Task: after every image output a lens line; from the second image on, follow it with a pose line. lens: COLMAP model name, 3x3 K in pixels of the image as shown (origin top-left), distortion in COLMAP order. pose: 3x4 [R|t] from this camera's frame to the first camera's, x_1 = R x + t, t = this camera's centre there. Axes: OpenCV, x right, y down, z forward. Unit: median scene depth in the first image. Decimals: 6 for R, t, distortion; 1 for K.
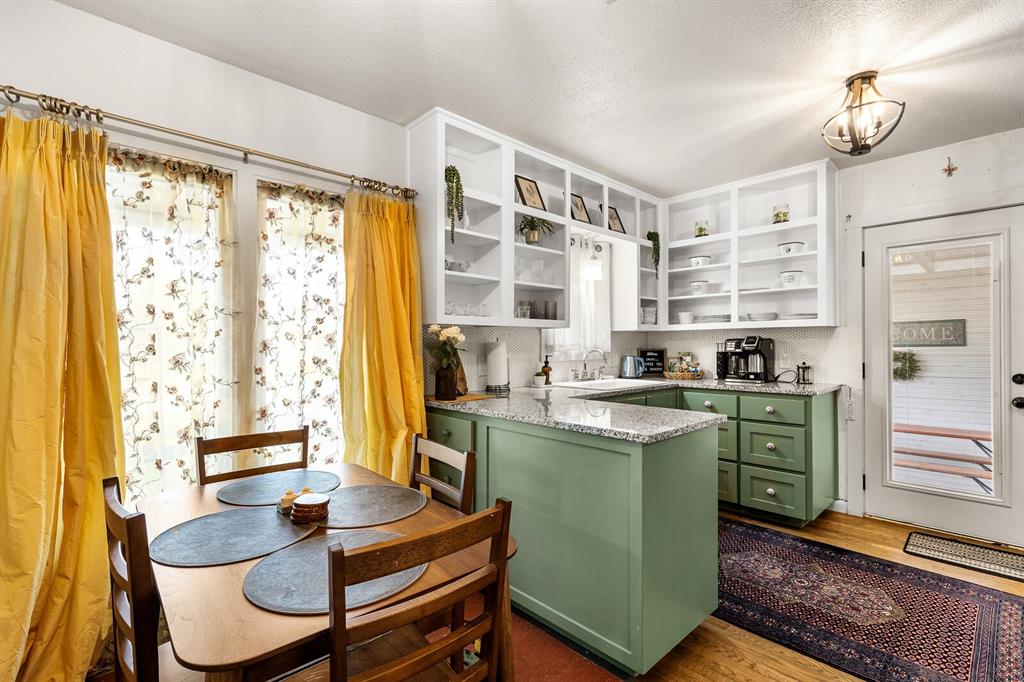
lens RADIAL K [[466.7, 0, 504.6], [0, 466.7, 349.0], [0, 0, 1]] dist [0.011295, -0.000100]
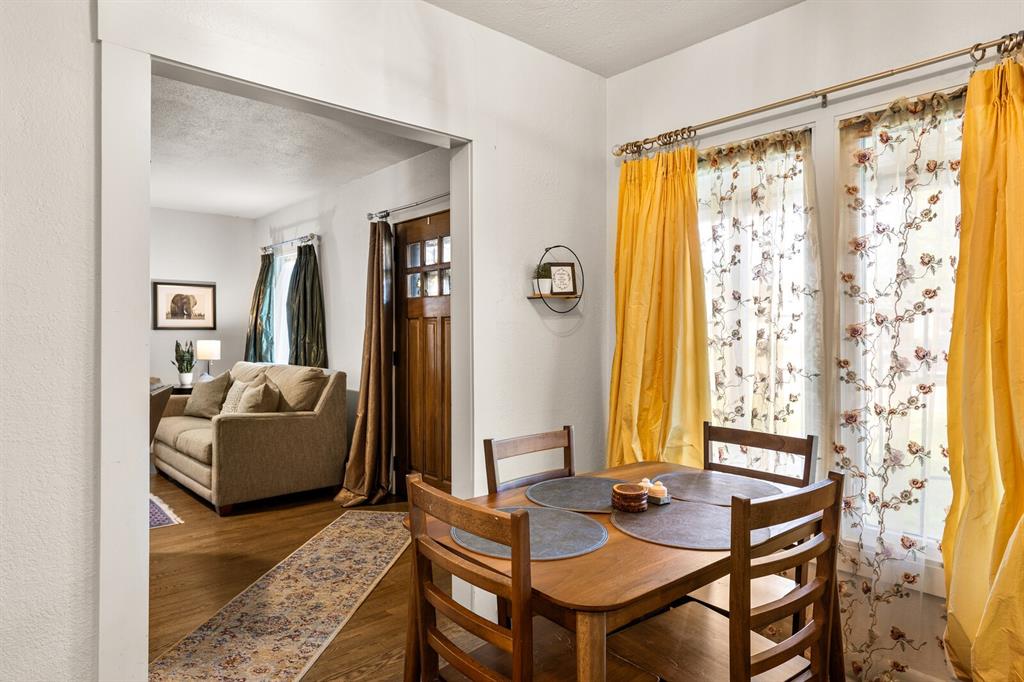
lens RADIAL K [[609.1, 0, 508.3], [0, 609.1, 341.8], [0, 0, 1]] dist [0.009282, -0.001240]
pose [[-0.015119, 0.011732, -0.999817, 0.310867], [-0.017927, 0.999767, 0.012003, 0.003094], [0.999725, 0.018105, -0.014905, 0.286228]]
